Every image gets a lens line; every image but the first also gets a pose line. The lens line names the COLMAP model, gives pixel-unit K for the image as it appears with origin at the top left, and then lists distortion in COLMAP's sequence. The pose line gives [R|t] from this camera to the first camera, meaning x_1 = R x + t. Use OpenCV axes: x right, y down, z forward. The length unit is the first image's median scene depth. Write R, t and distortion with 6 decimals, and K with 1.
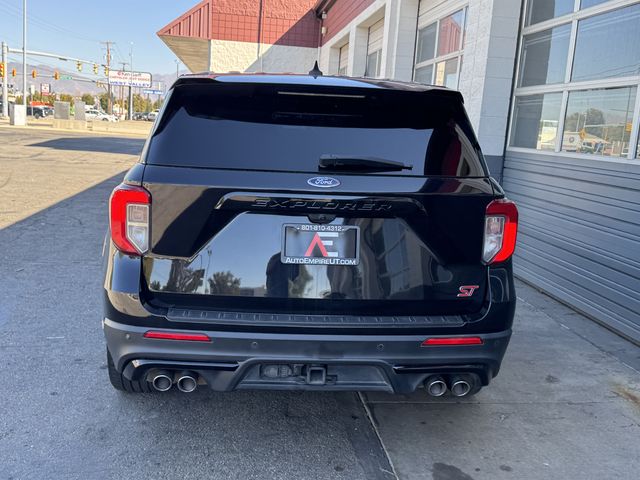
lens RADIAL K [[711.6, 0, 315.3], [0, 711.6, 236.6], [0, 0, 1]] dist [0.226799, -0.517154]
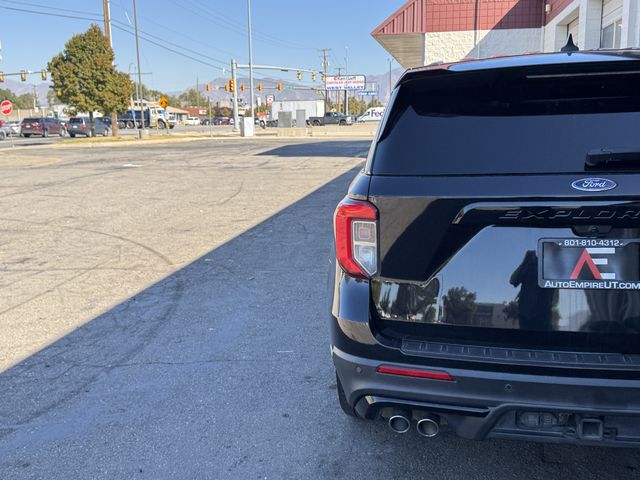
lens RADIAL K [[711.6, 0, 315.3], [0, 711.6, 236.6], [0, 0, 1]] dist [0.226799, -0.517154]
pose [[0.955353, -0.028855, -0.294054, -0.038818], [0.030713, 0.999527, 0.001703, -0.024682], [0.293865, -0.010658, 0.955787, 0.118681]]
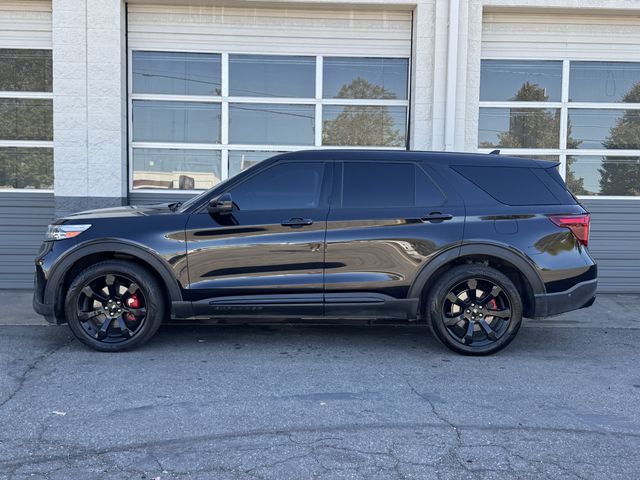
lens RADIAL K [[711.6, 0, 315.3], [0, 711.6, 236.6], [0, 0, 1]] dist [0.226799, -0.517154]
pose [[0.041234, -0.115545, 0.992446, -2.151839], [0.146078, 0.983315, 0.108413, -0.308556], [-0.988413, 0.140504, 0.057425, 1.493209]]
